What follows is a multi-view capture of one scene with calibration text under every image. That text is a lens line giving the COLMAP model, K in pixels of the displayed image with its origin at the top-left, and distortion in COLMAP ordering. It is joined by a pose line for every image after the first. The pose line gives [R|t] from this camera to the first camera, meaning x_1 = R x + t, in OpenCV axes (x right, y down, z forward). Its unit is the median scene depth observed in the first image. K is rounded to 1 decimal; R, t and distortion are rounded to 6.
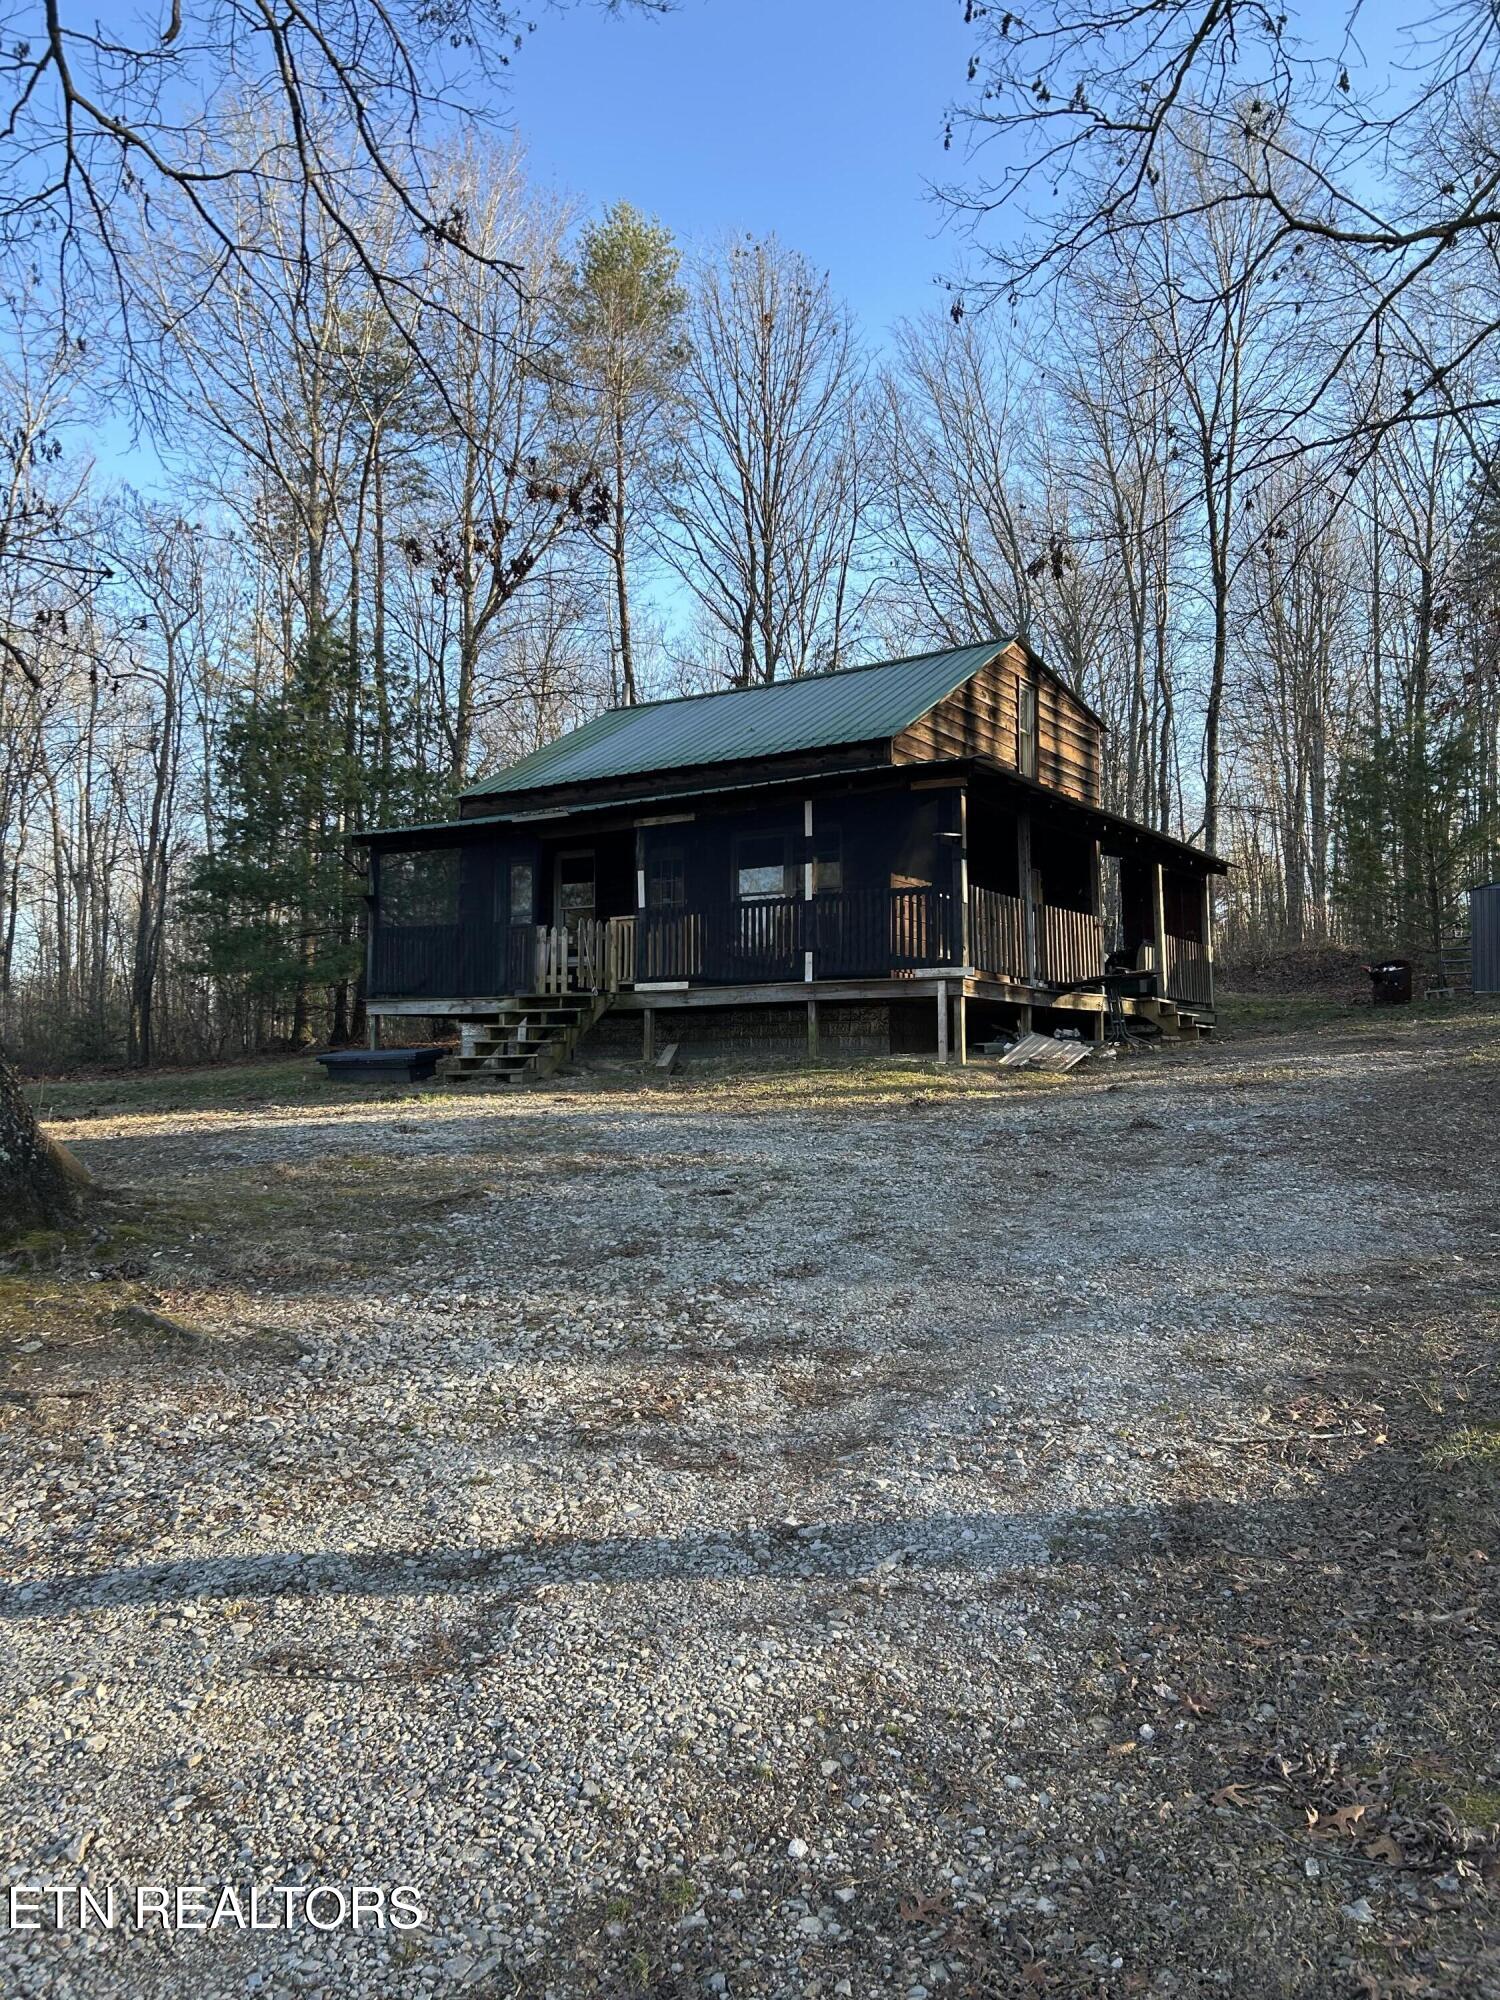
lens RADIAL K [[1529.2, 0, 749.5], [0, 1529.2, 1000.2], [0, 0, 1]] dist [0.042767, -0.014781]
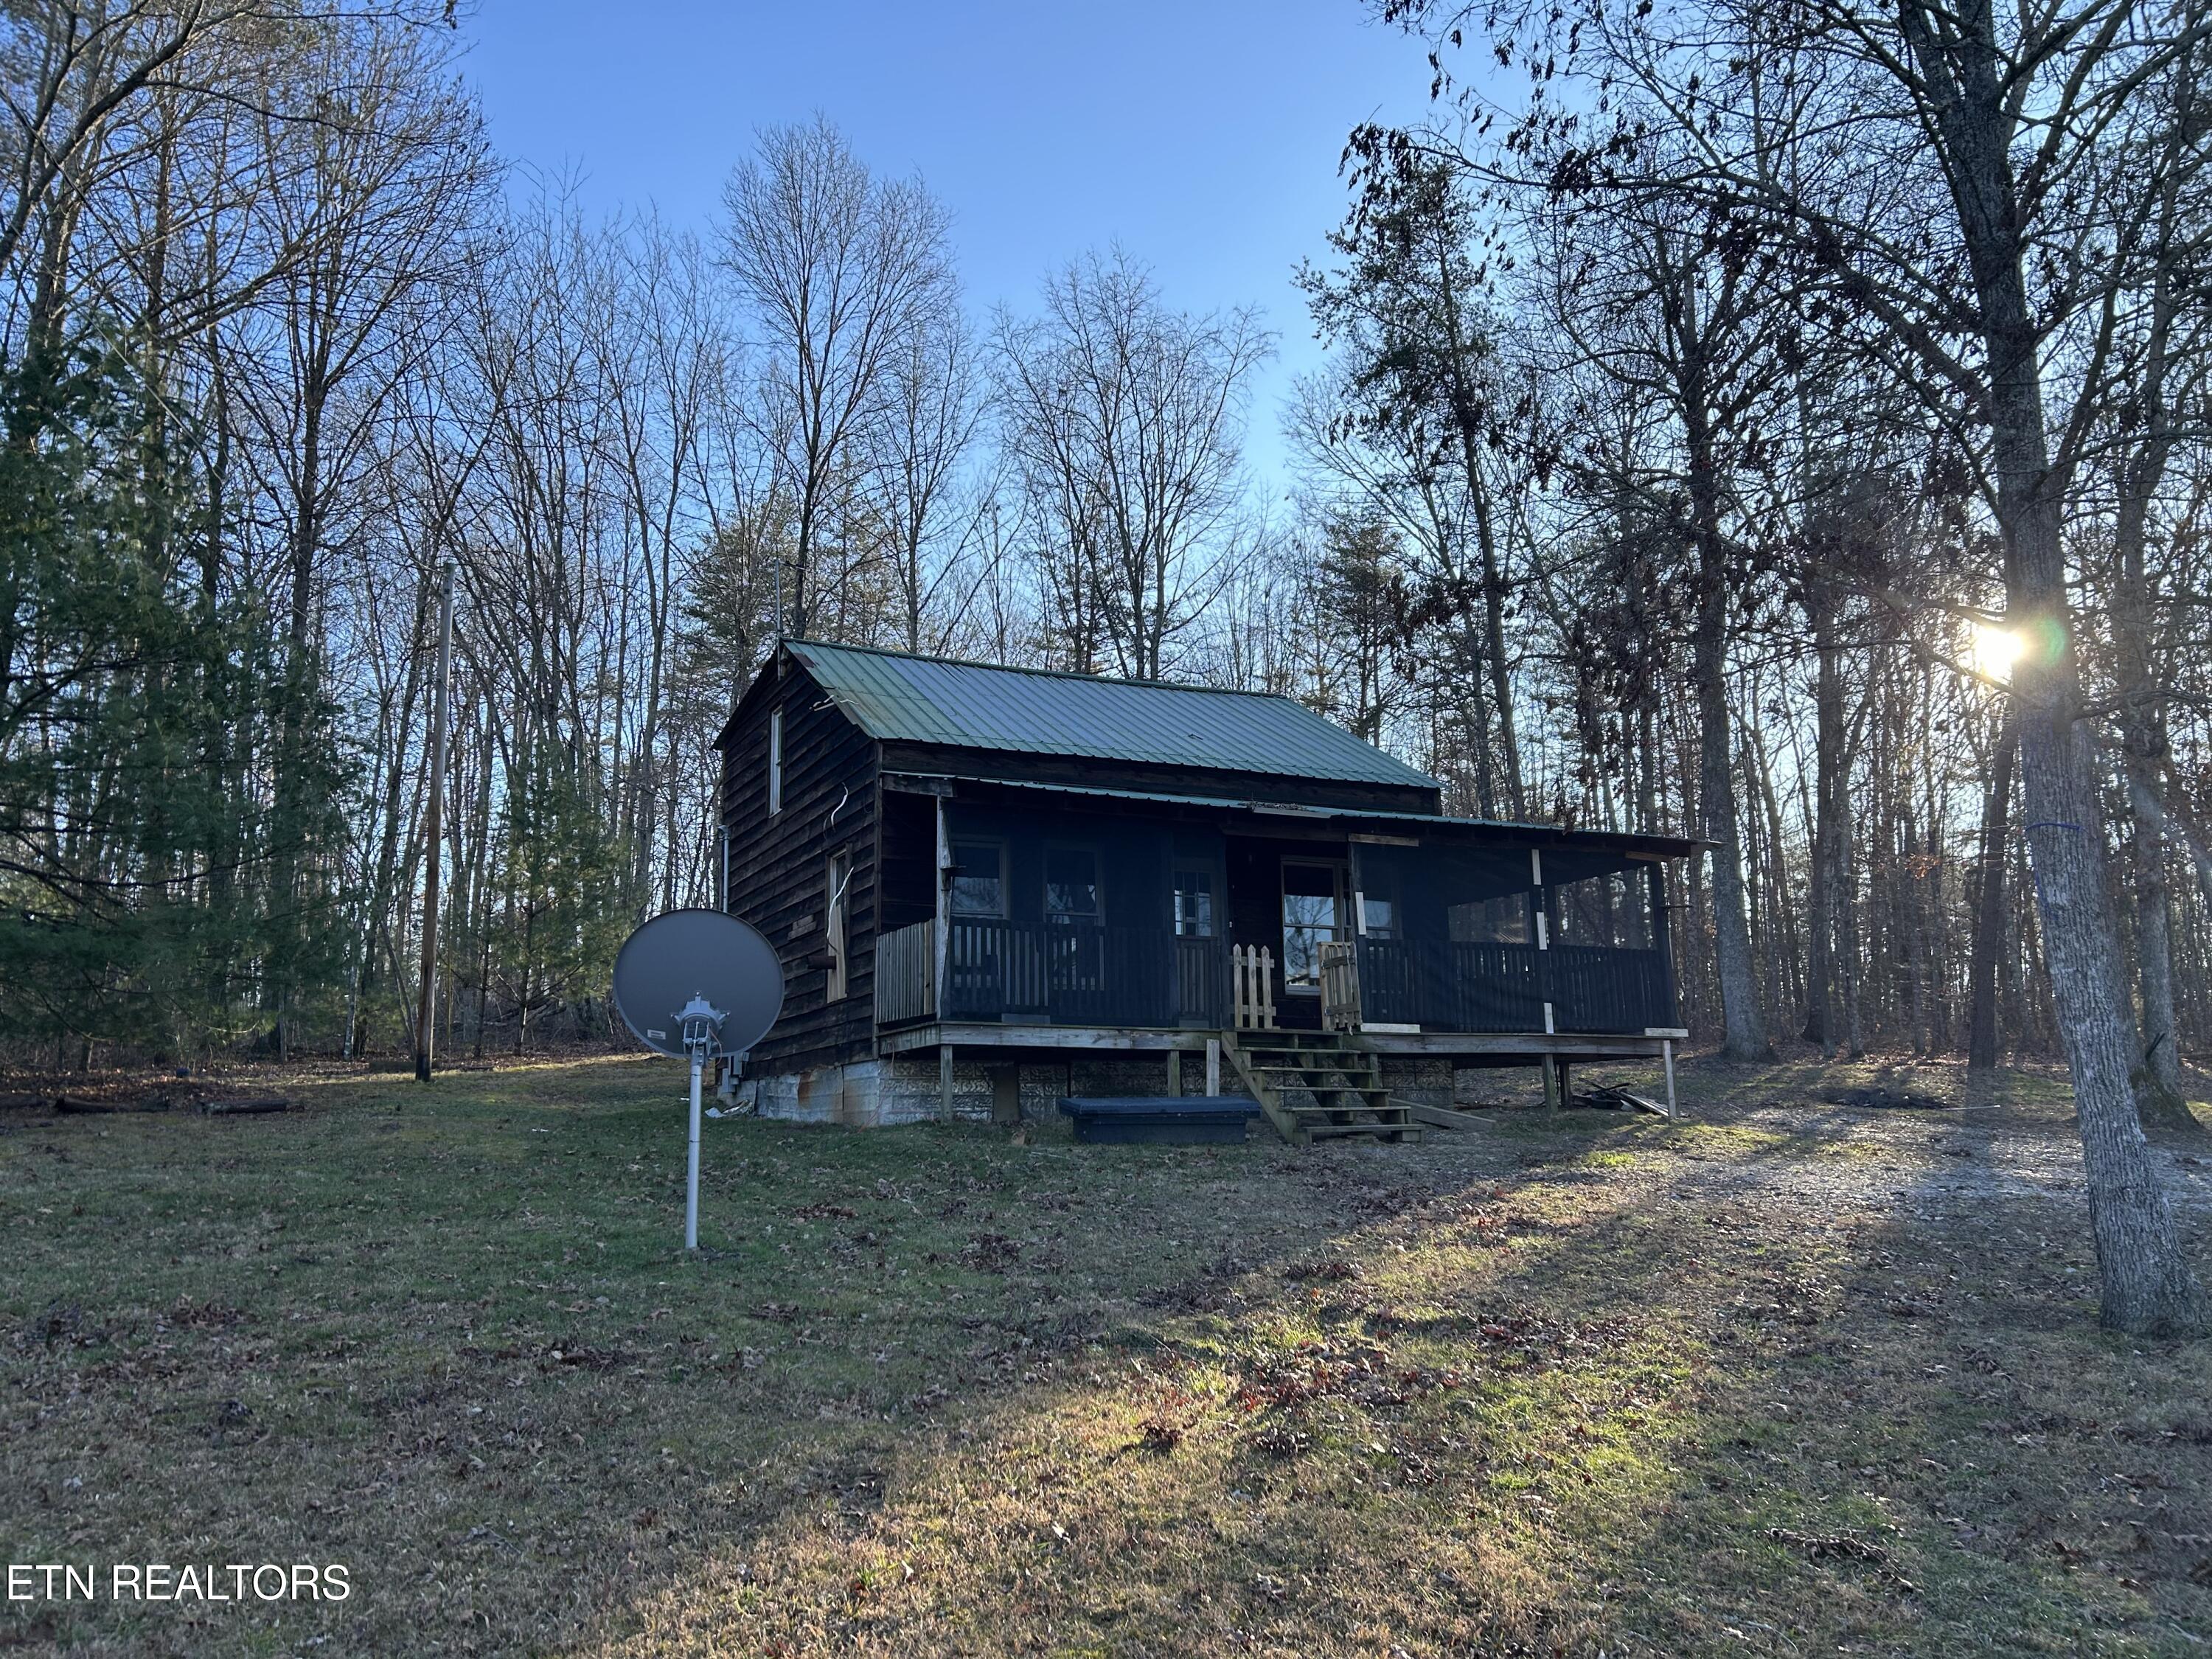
lens RADIAL K [[1661.8, 0, 1105.2], [0, 1661.8, 829.0], [0, 0, 1]] dist [0.003055, 0.000446]
pose [[0.540642, 0.150391, 0.827701, -0.942644], [-0.035789, 0.987112, -0.155978, 0.032365], [-0.840491, 0.054706, 0.539057, 0.612927]]
